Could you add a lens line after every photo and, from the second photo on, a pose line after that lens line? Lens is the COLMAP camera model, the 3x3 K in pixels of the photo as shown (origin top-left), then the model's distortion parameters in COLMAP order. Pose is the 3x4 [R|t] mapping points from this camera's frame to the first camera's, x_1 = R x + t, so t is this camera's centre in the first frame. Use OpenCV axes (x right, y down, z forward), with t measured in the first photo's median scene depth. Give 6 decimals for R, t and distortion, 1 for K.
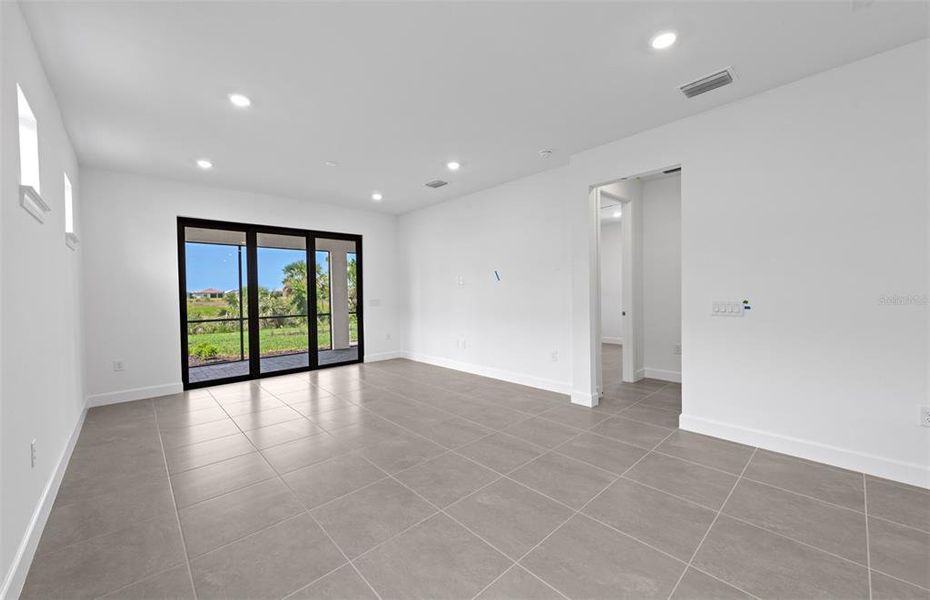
lens RADIAL K [[361.1, 0, 462.9], [0, 361.1, 296.1], [0, 0, 1]] dist [0.003444, 0.000053]
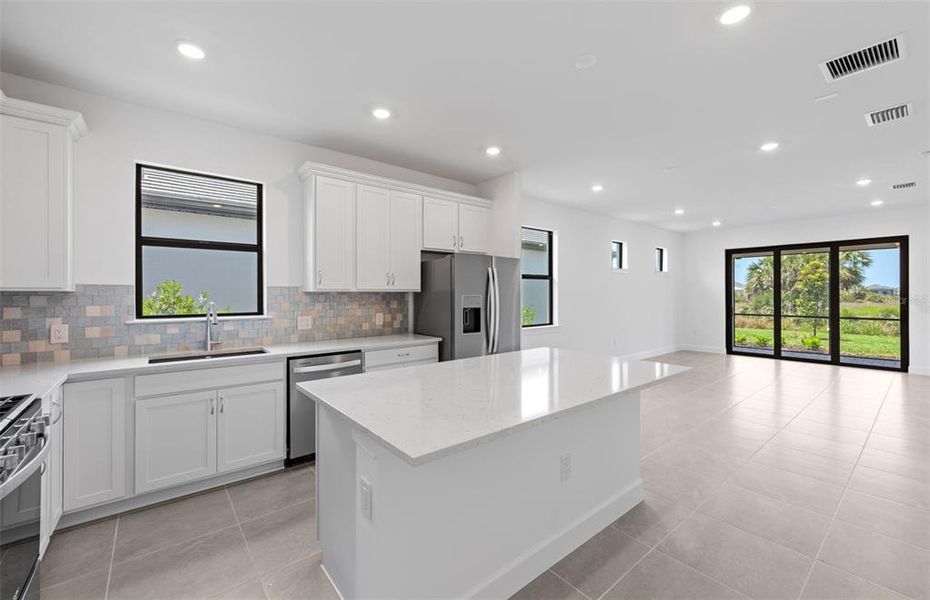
lens RADIAL K [[381.9, 0, 456.9], [0, 381.9, 295.2], [0, 0, 1]] dist [0.002037, -0.000681]
pose [[-0.070381, 0.020749, -0.997304, 0.863013], [-0.008163, 0.999738, 0.021376, -0.027804], [0.997487, 0.009646, -0.070193, -0.094420]]
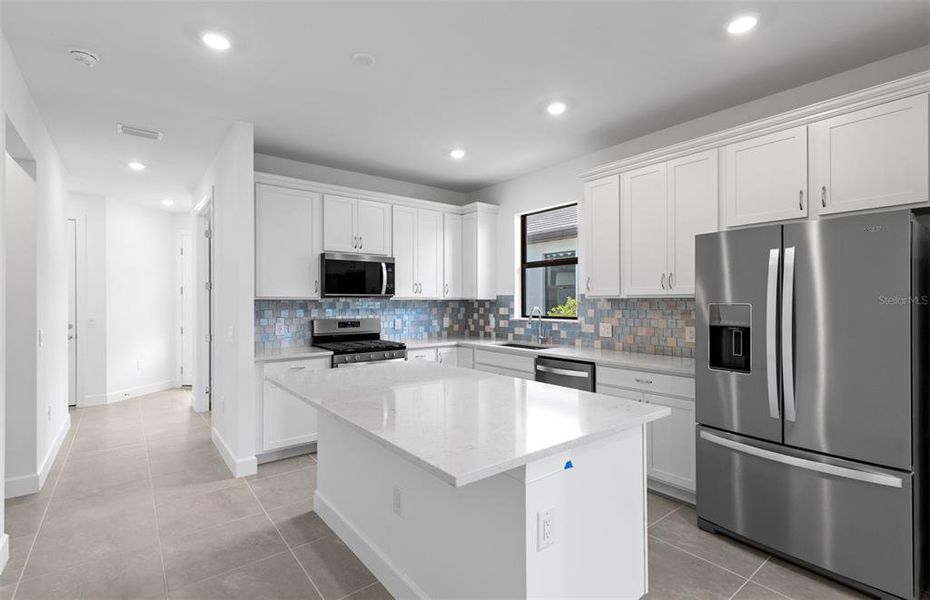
lens RADIAL K [[417.5, 0, 470.3], [0, 417.5, 303.5], [0, 0, 1]] dist [0.013564, -0.001715]
pose [[-0.997258, 0.020633, 0.071062, 0.429106], [0.021839, 0.999630, 0.016234, -0.025857], [-0.070701, 0.017741, -0.997340, 0.301206]]
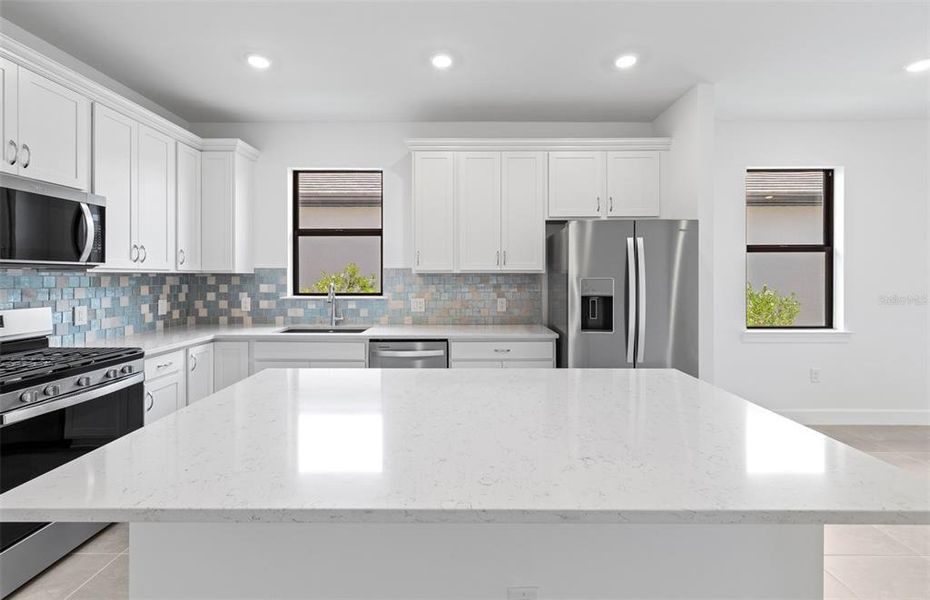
lens RADIAL K [[381.9, 0, 456.8], [0, 381.9, 277.9], [0, 0, 1]] dist [0.002037, -0.000681]
pose [[-0.688481, 0.021502, -0.724936, 0.658786], [0.003570, 0.999649, 0.026260, -0.026601], [0.725246, 0.015492, -0.688316, 0.078551]]
